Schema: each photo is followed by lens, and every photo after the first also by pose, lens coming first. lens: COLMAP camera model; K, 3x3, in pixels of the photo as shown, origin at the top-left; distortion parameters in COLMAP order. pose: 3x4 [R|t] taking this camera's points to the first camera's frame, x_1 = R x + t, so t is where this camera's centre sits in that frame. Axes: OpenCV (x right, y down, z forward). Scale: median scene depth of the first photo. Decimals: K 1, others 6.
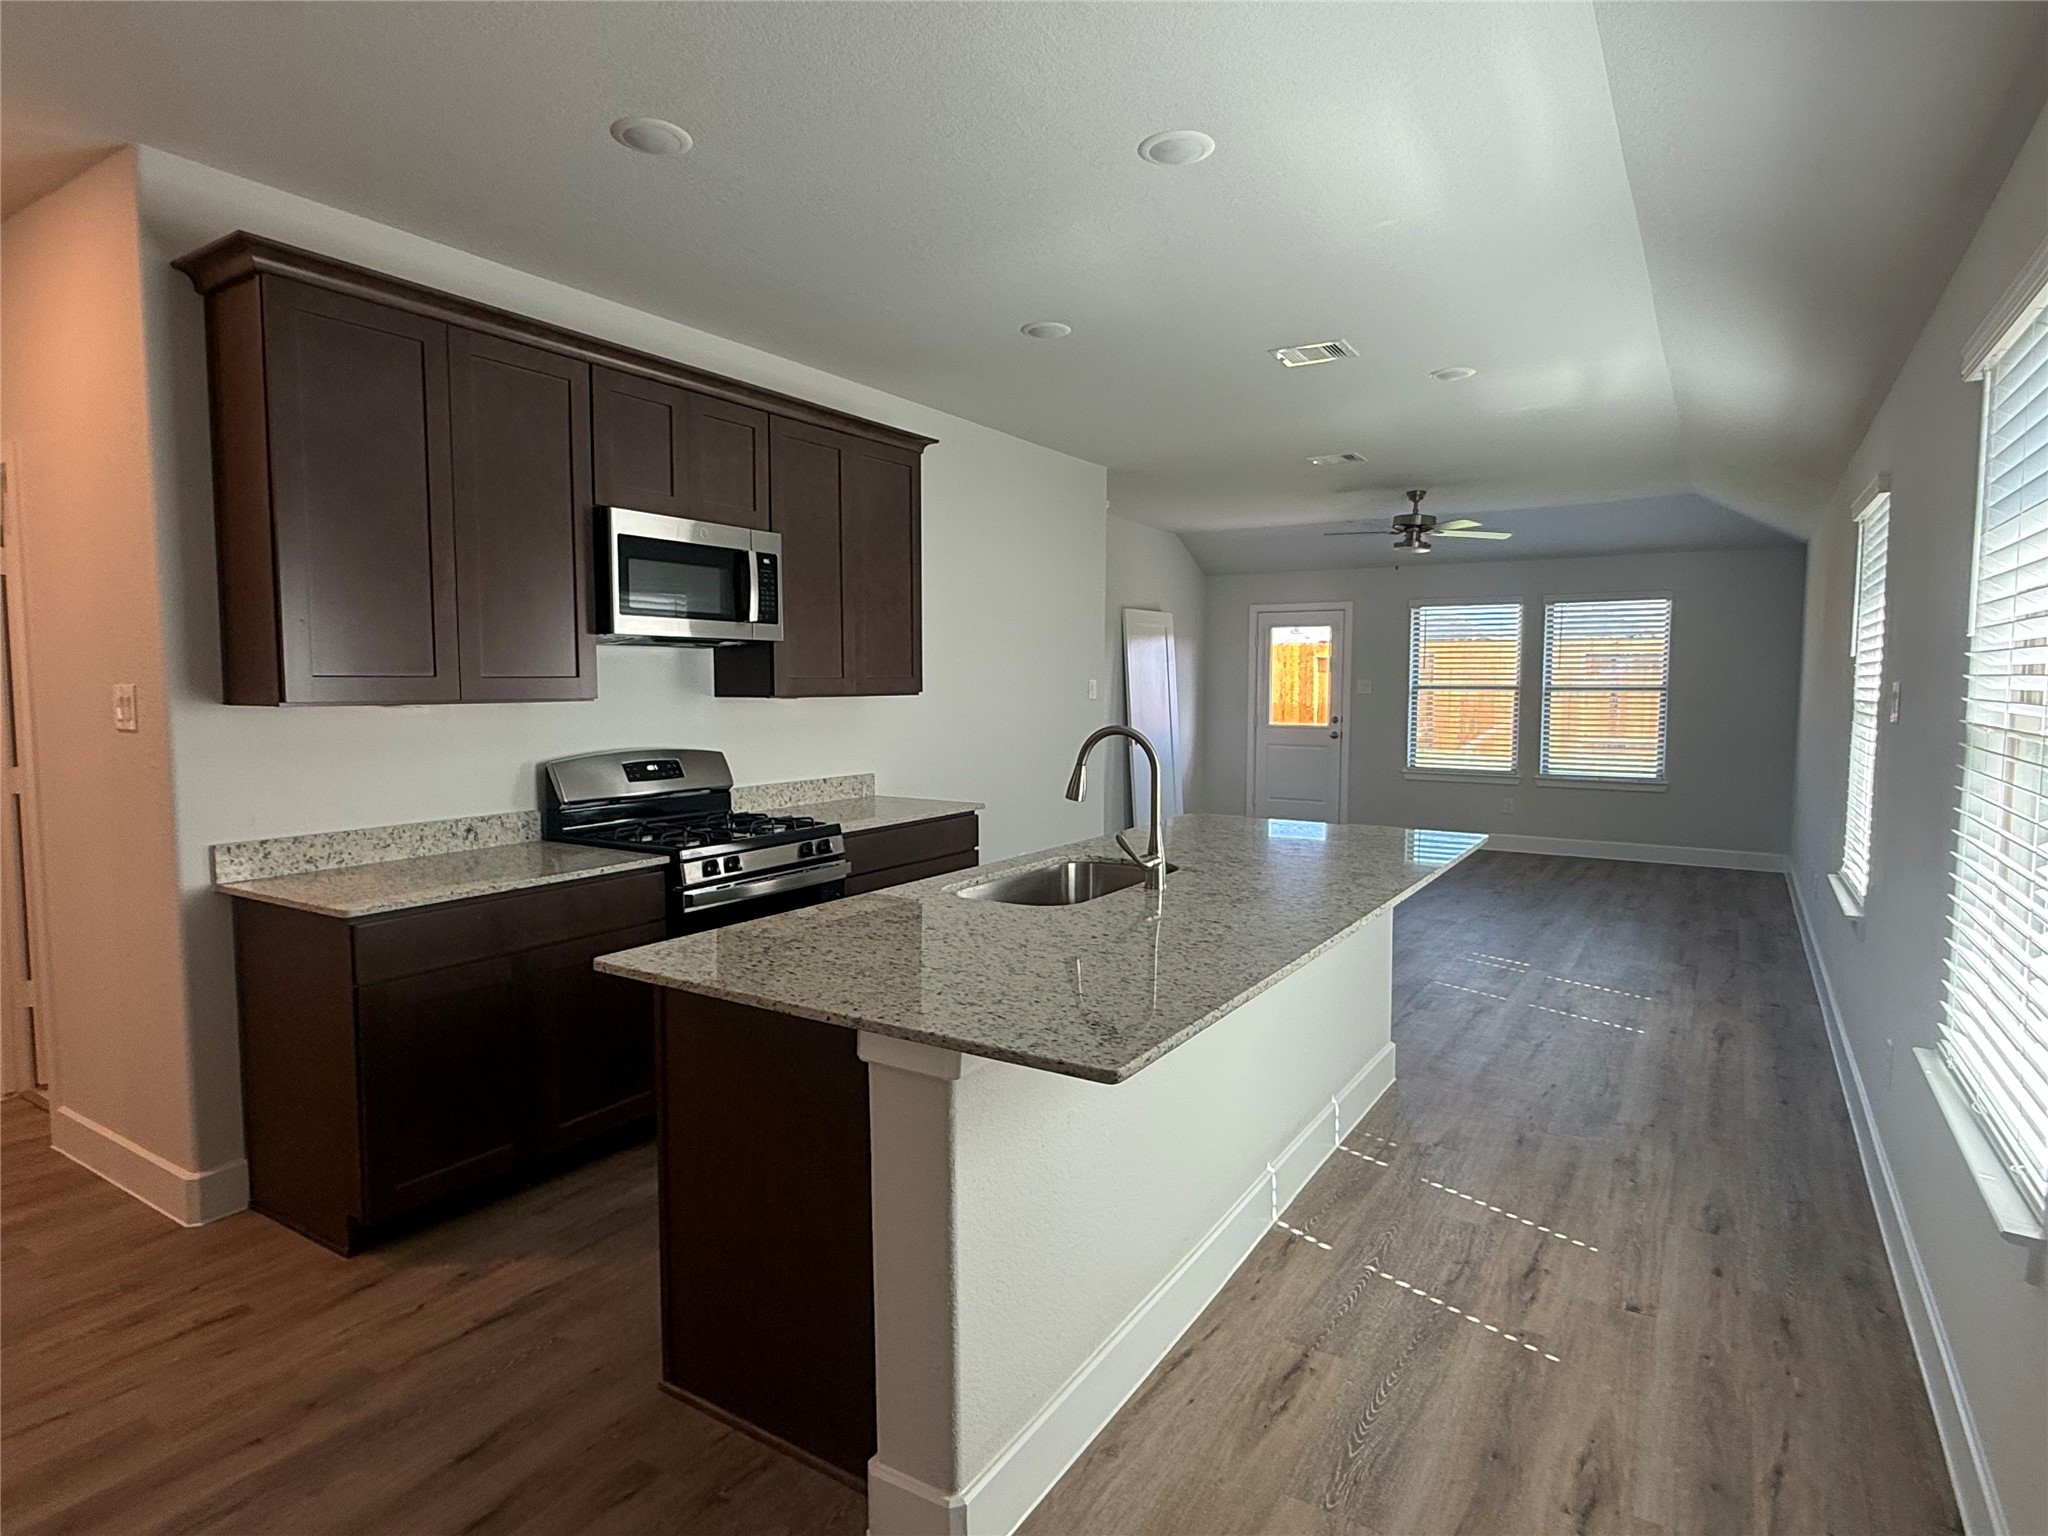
lens RADIAL K [[1138.9, 0, 1024.0], [0, 1138.9, 768.0], [0, 0, 1]] dist [-0.003013, 0.000450]
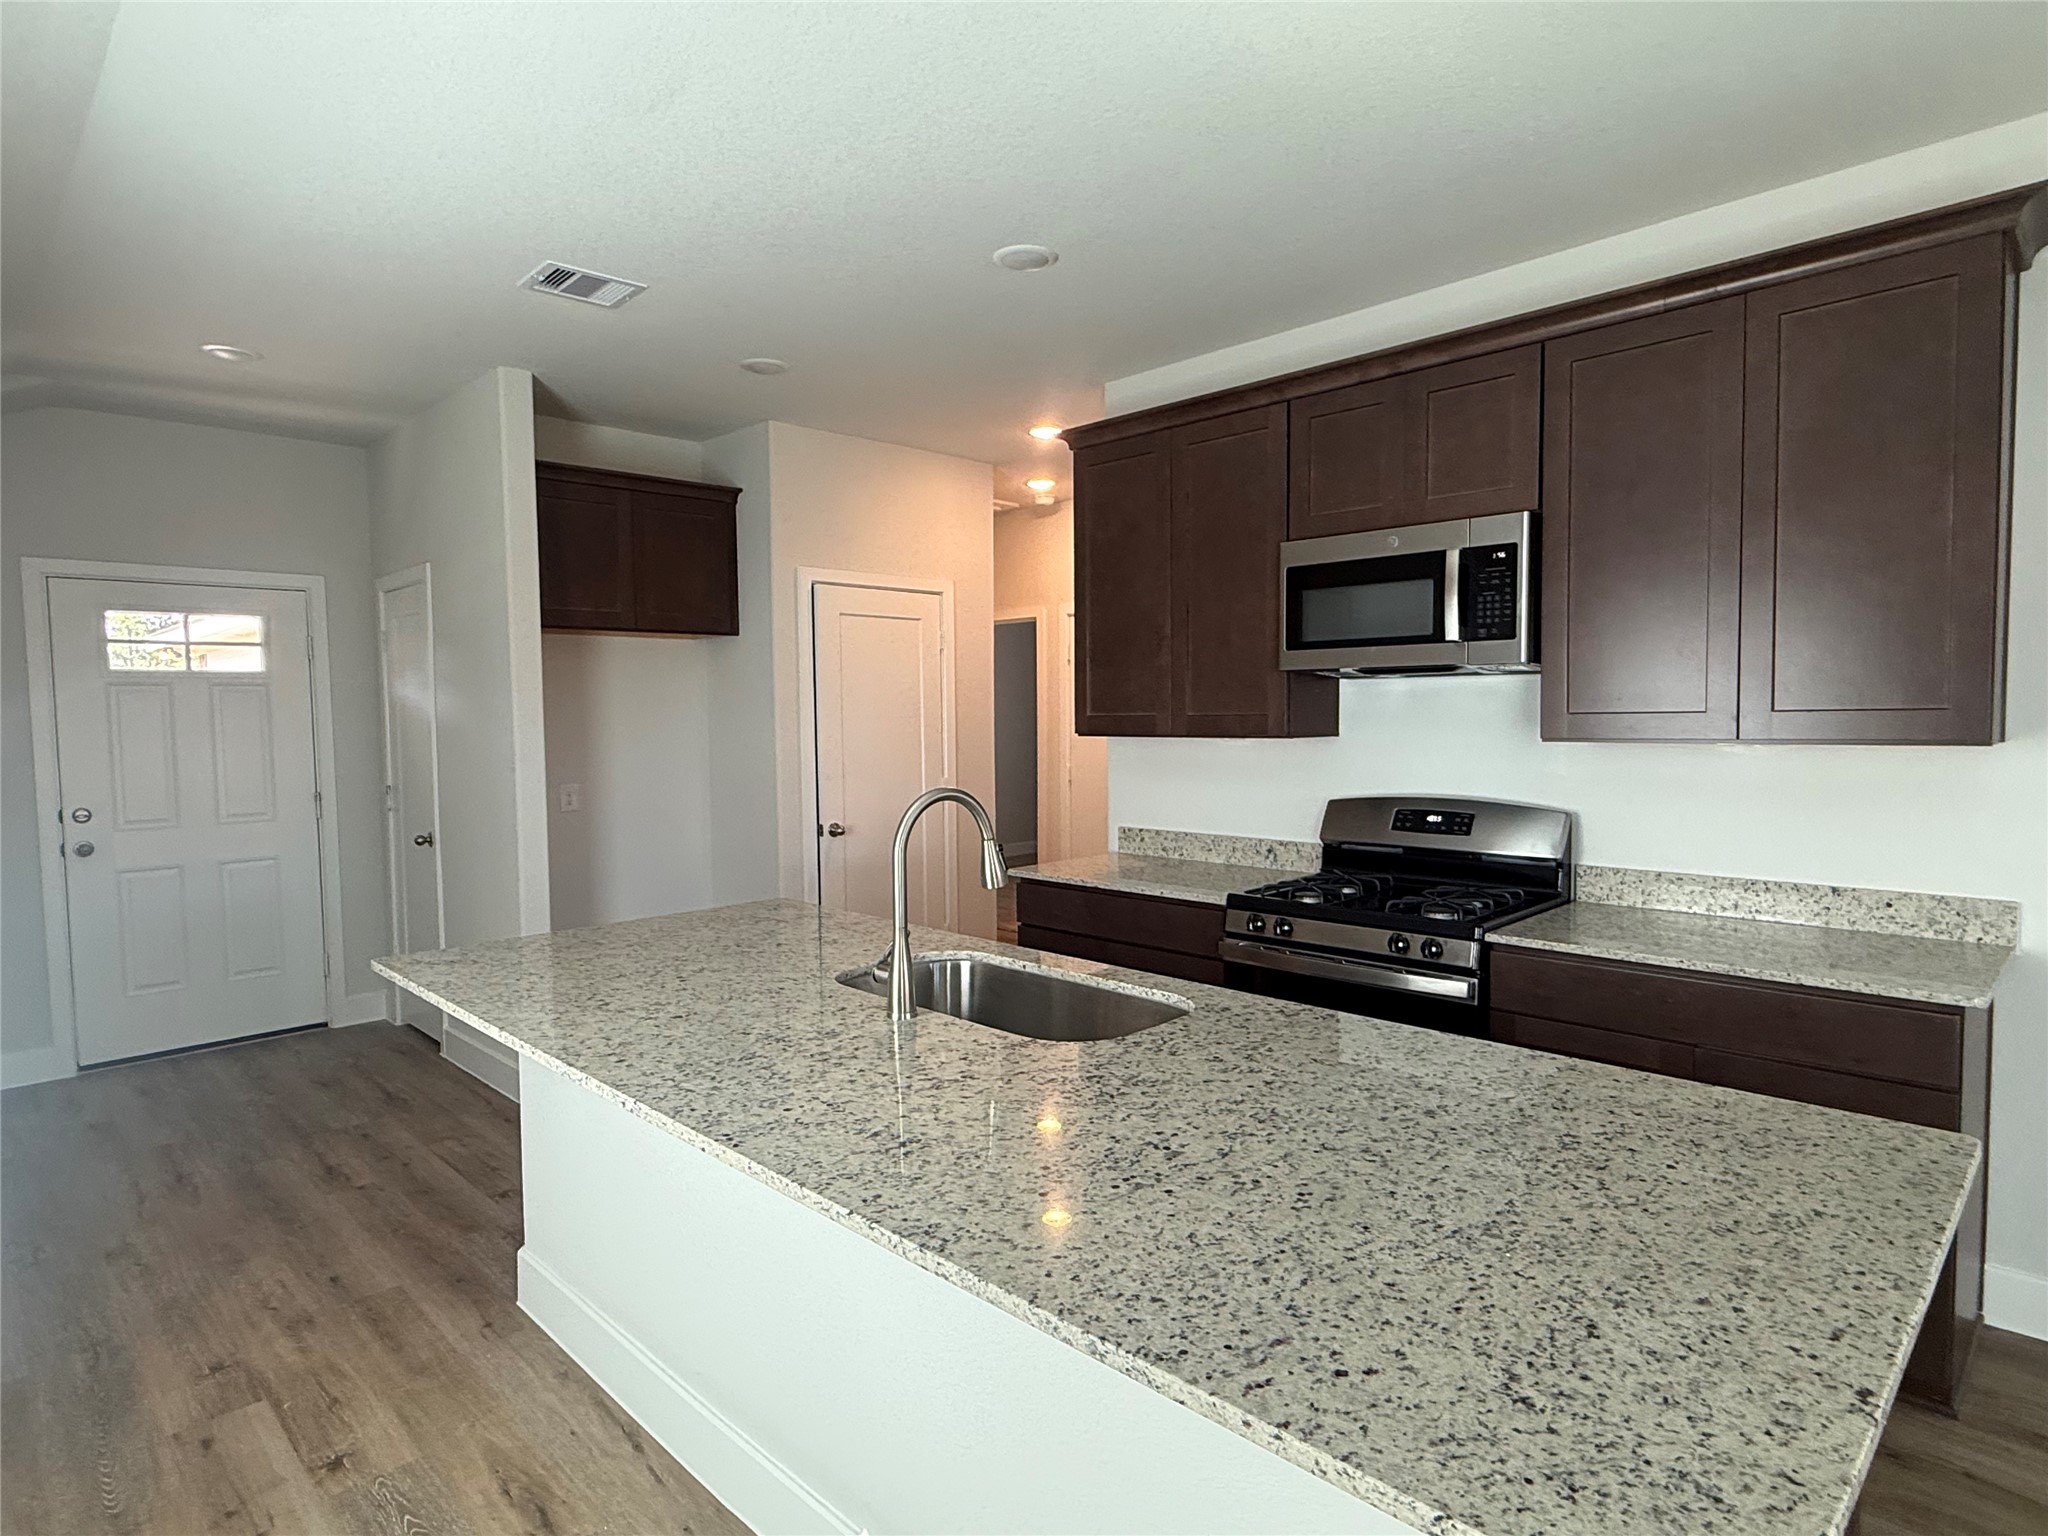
lens RADIAL K [[1138.9, 0, 1024.0], [0, 1138.9, 768.0], [0, 0, 1]] dist [-0.003013, 0.000450]
pose [[-0.235066, 0.048086, -0.970789, 0.653725], [-0.066911, 0.995606, 0.065517, -0.083734], [0.969674, 0.080357, -0.230815, 1.019981]]
